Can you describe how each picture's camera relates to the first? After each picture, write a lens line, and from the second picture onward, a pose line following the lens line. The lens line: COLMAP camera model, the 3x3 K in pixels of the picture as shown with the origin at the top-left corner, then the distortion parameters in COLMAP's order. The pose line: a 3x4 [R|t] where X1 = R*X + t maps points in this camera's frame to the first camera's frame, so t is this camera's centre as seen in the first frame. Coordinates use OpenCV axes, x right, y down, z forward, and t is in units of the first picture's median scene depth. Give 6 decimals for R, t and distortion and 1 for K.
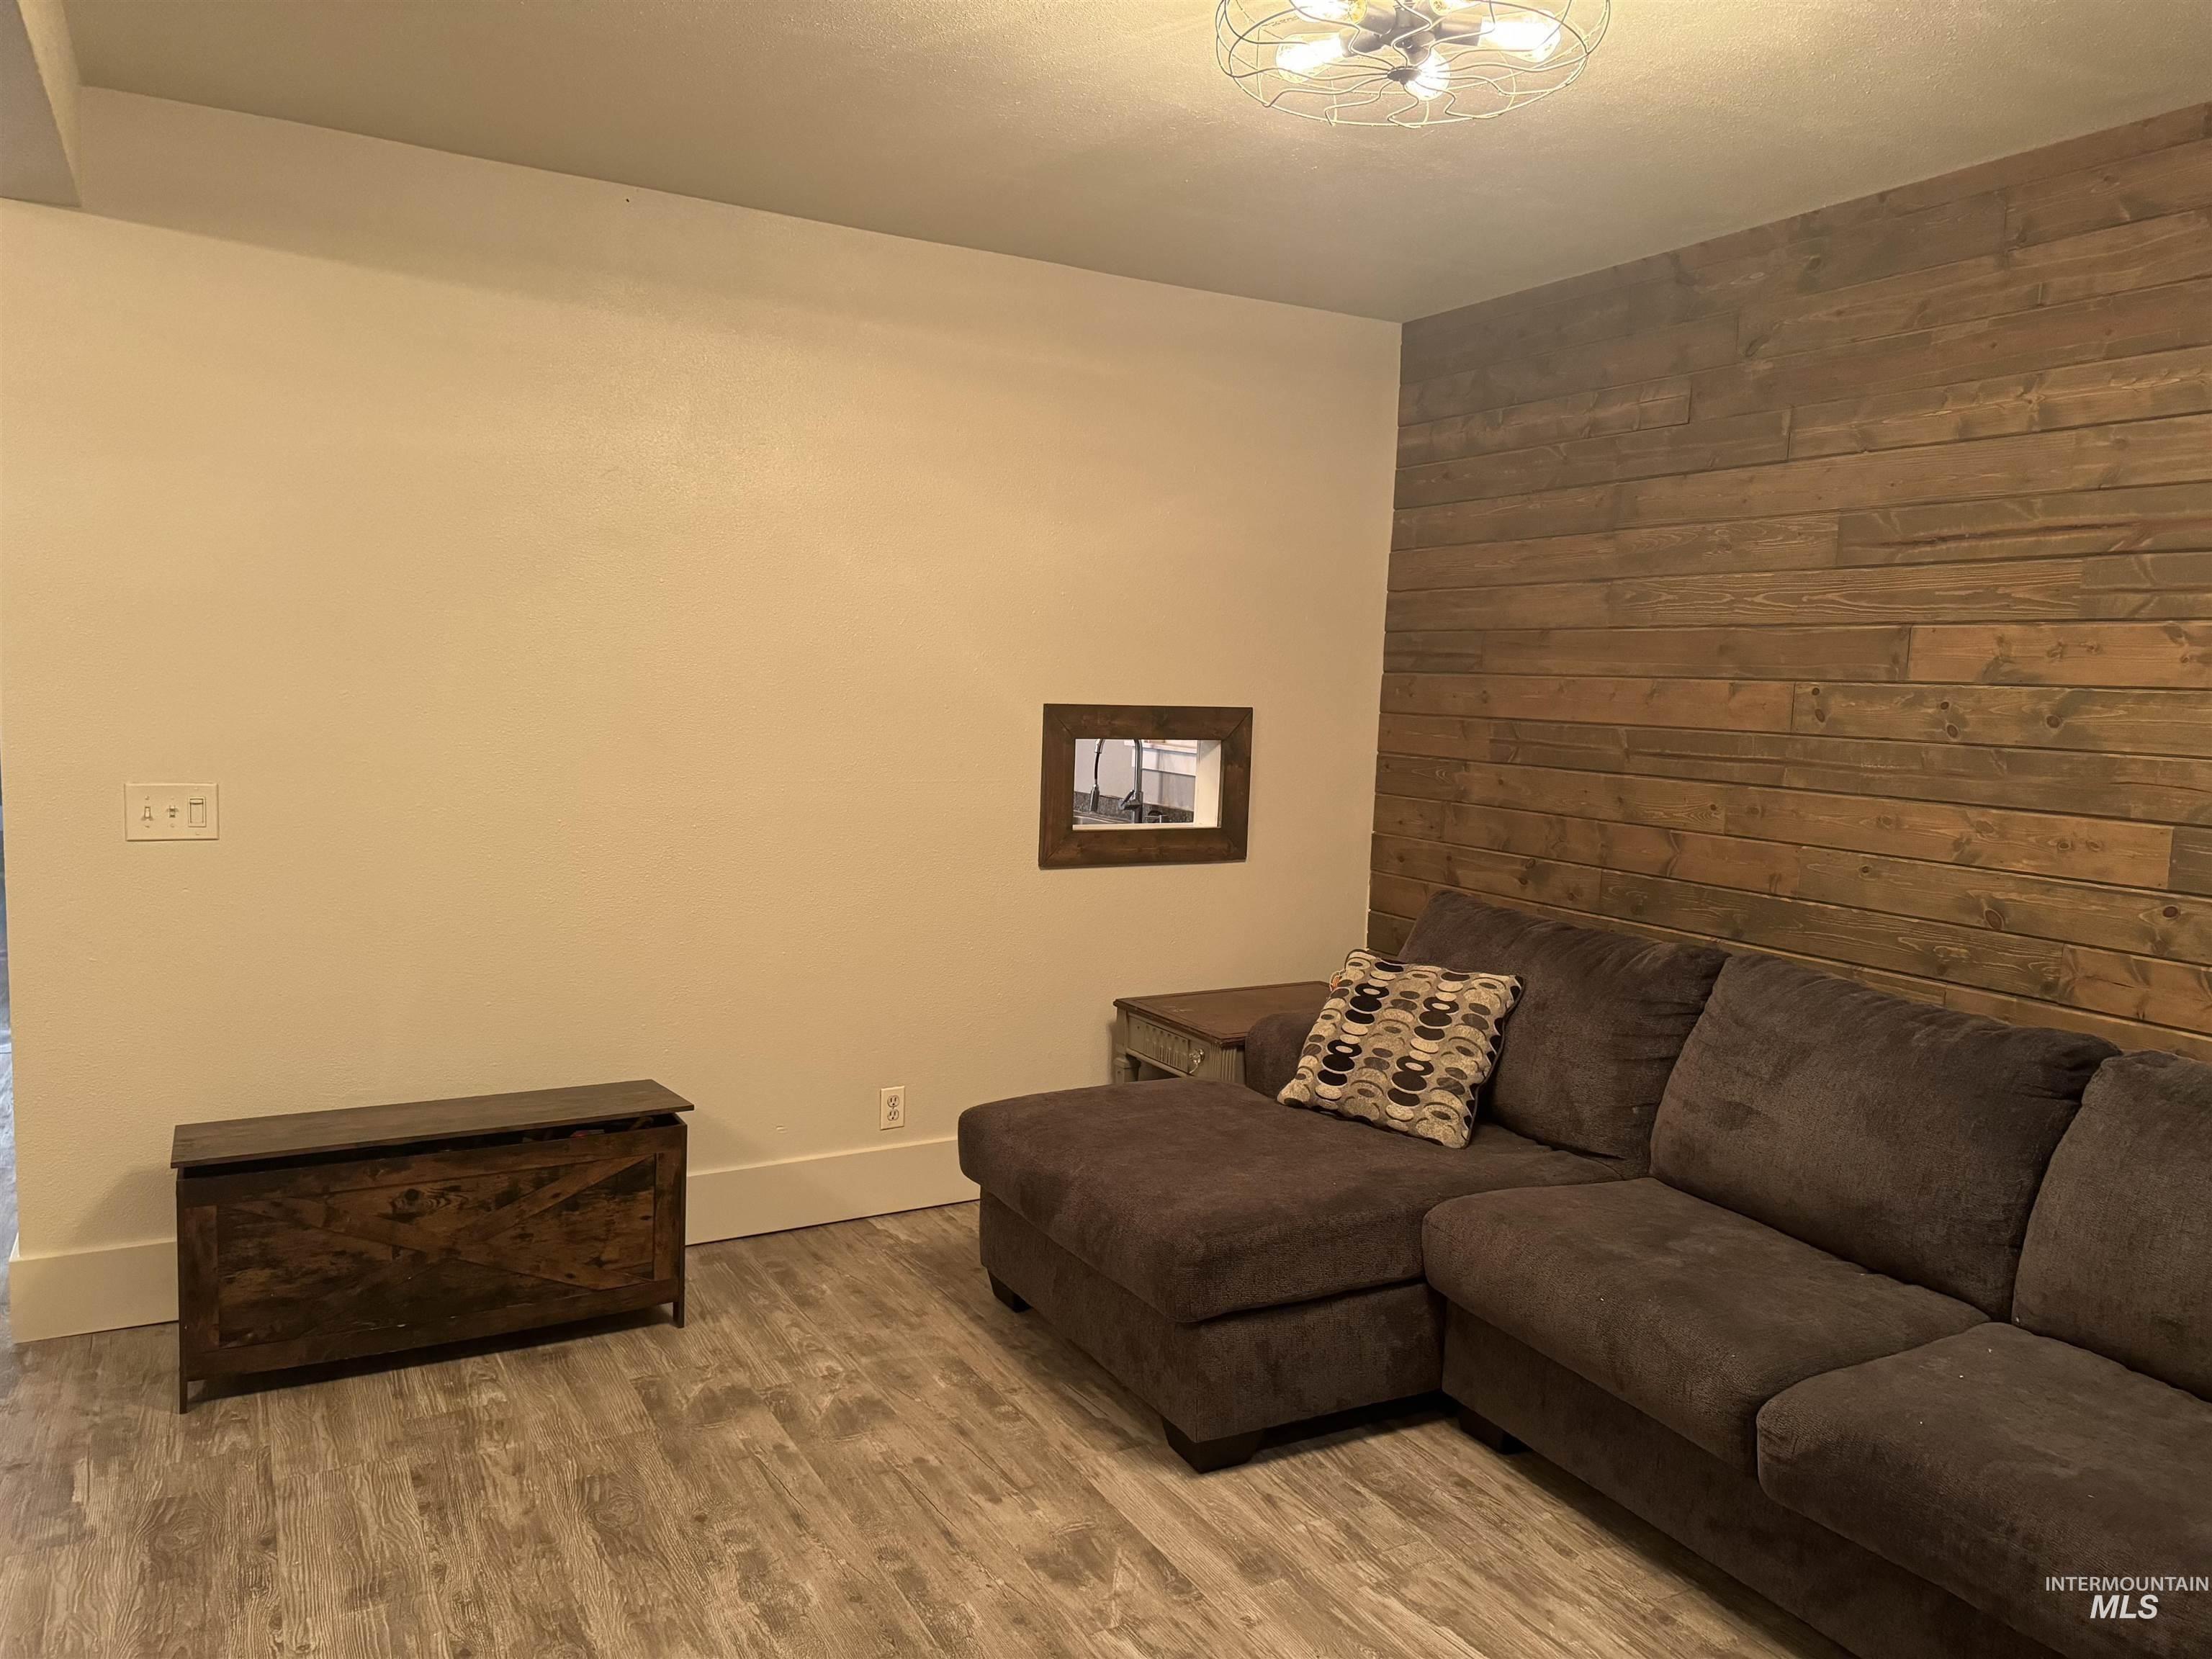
lens RADIAL K [[1579.3, 0, 1104.2], [0, 1579.3, 833.3], [0, 0, 1]] dist [0.100942, -0.097745]
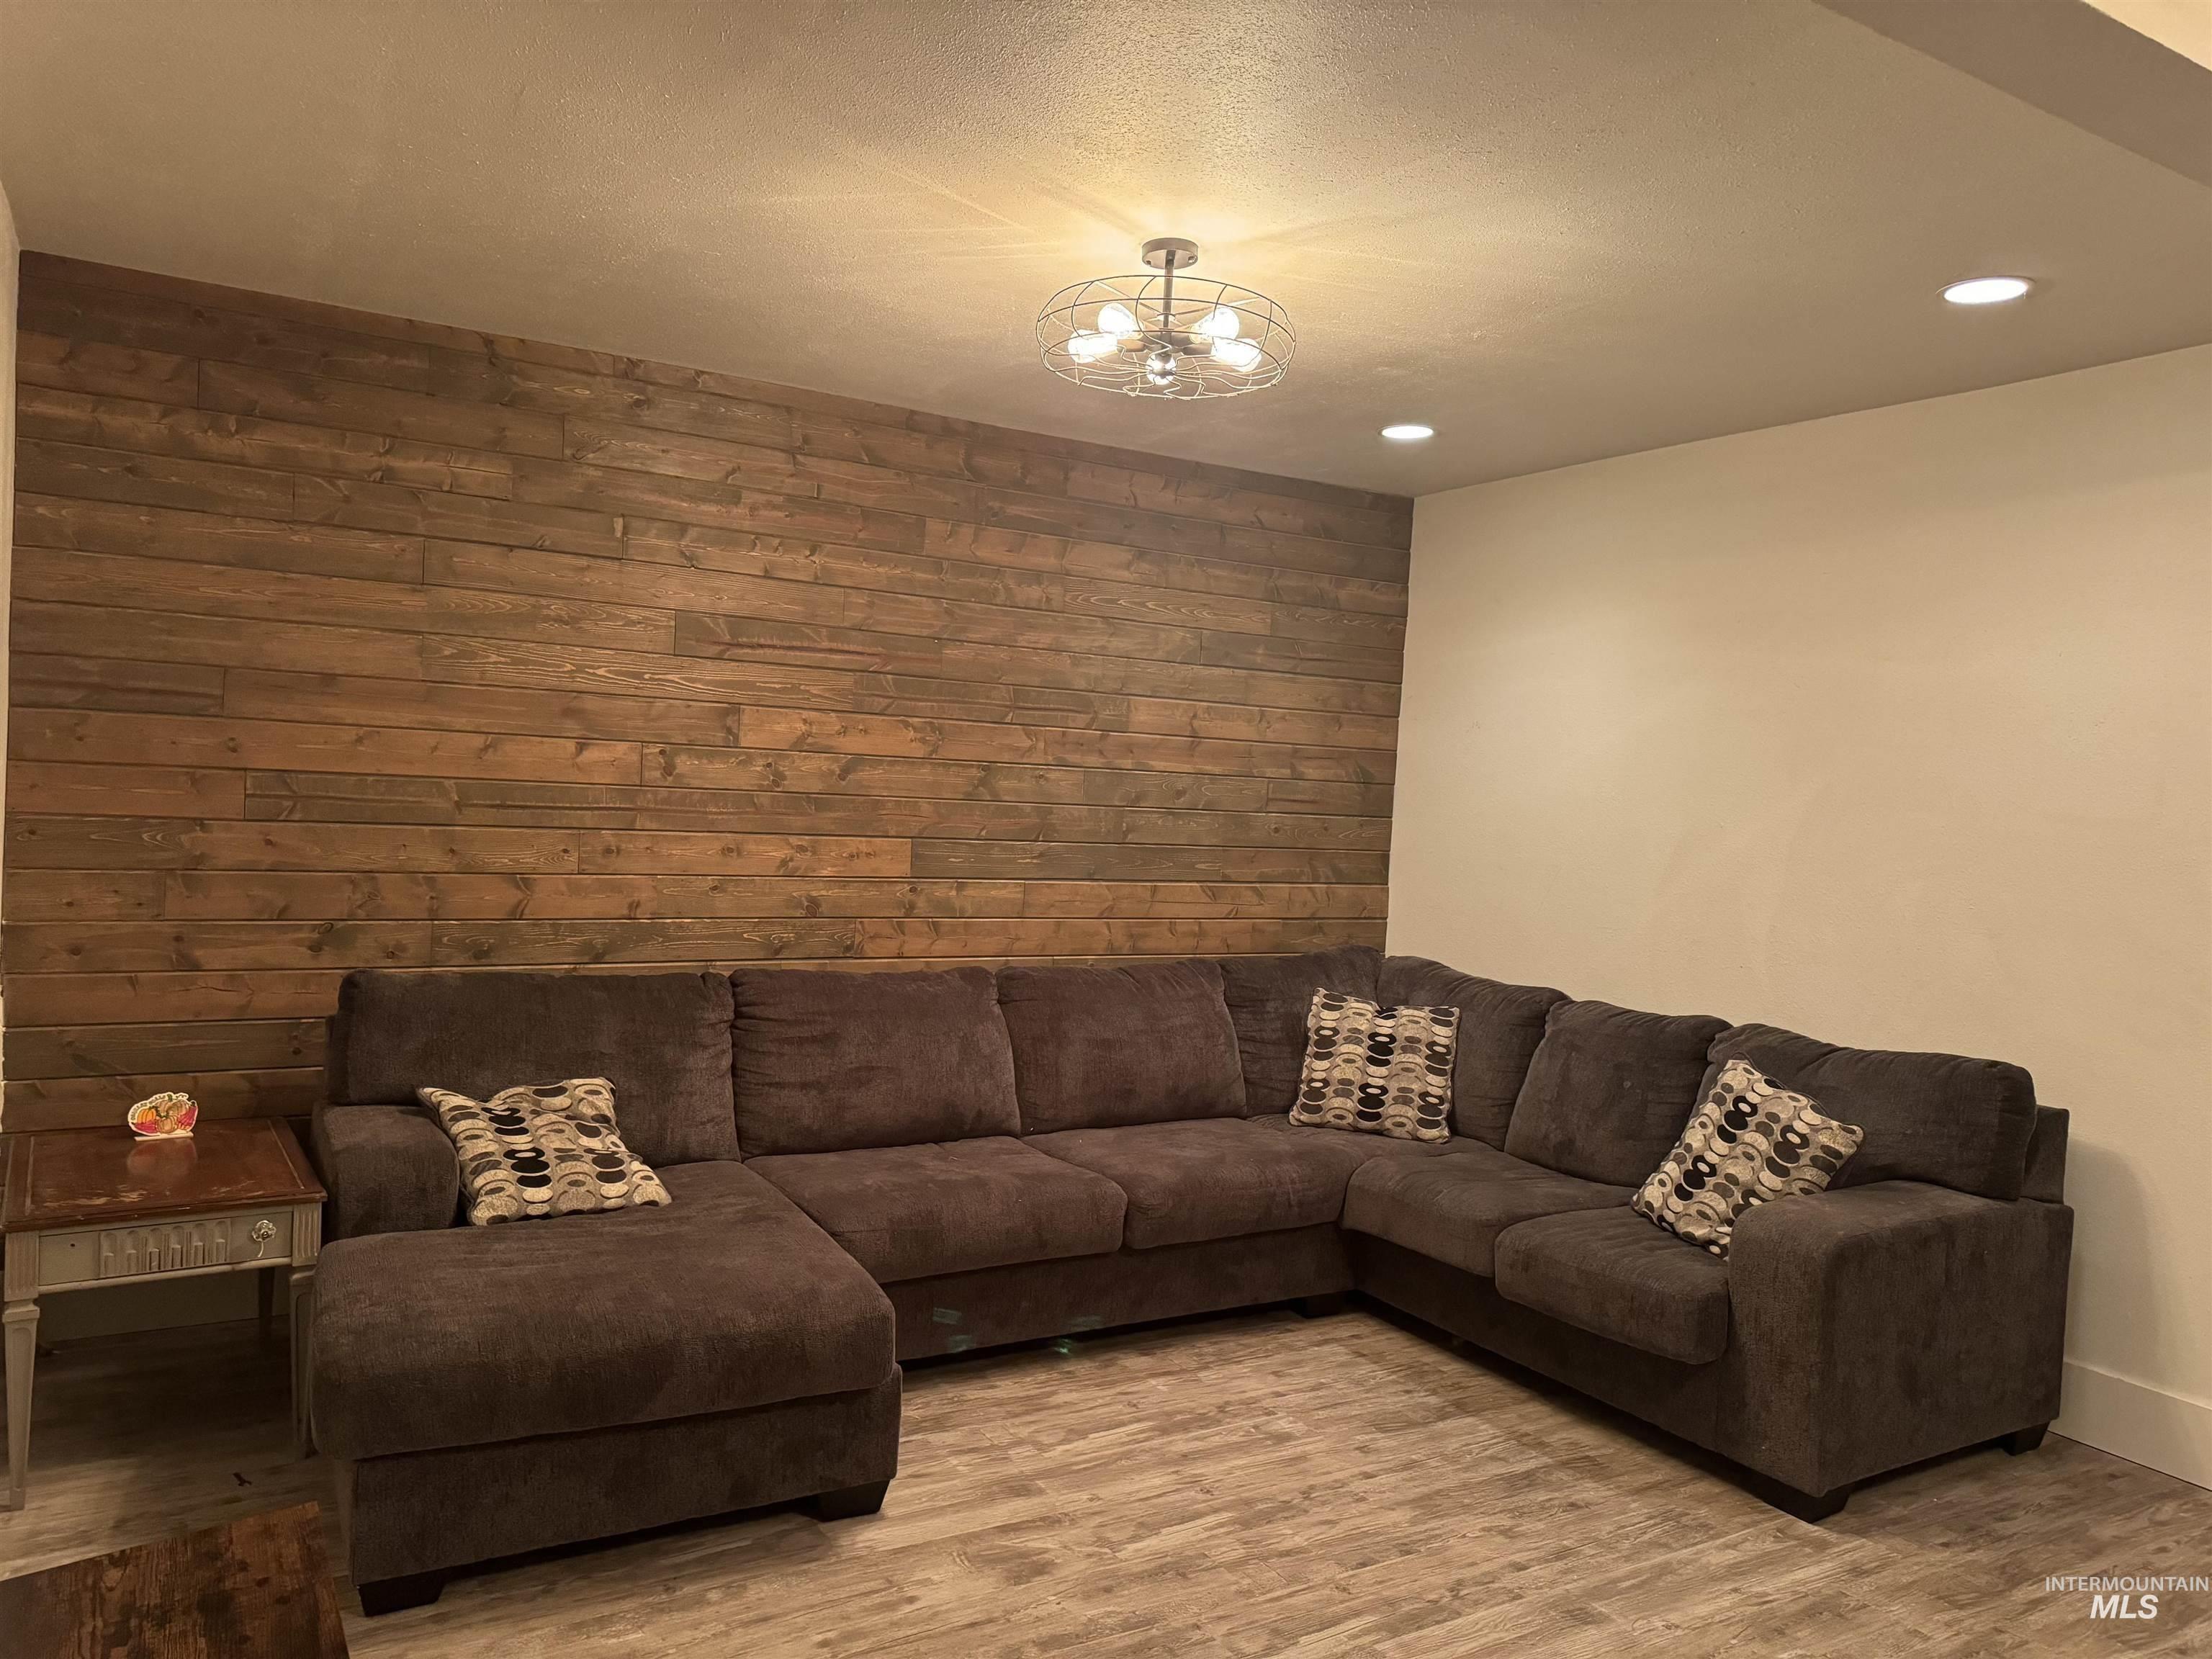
lens RADIAL K [[1579.3, 0, 1104.2], [0, 1579.3, 833.3], [0, 0, 1]] dist [0.100942, -0.097745]
pose [[-0.024052, -0.070048, 0.997254, -0.837658], [0.049214, 0.996250, 0.071165, -0.100023], [-0.998499, 0.050790, -0.020514, 0.711025]]
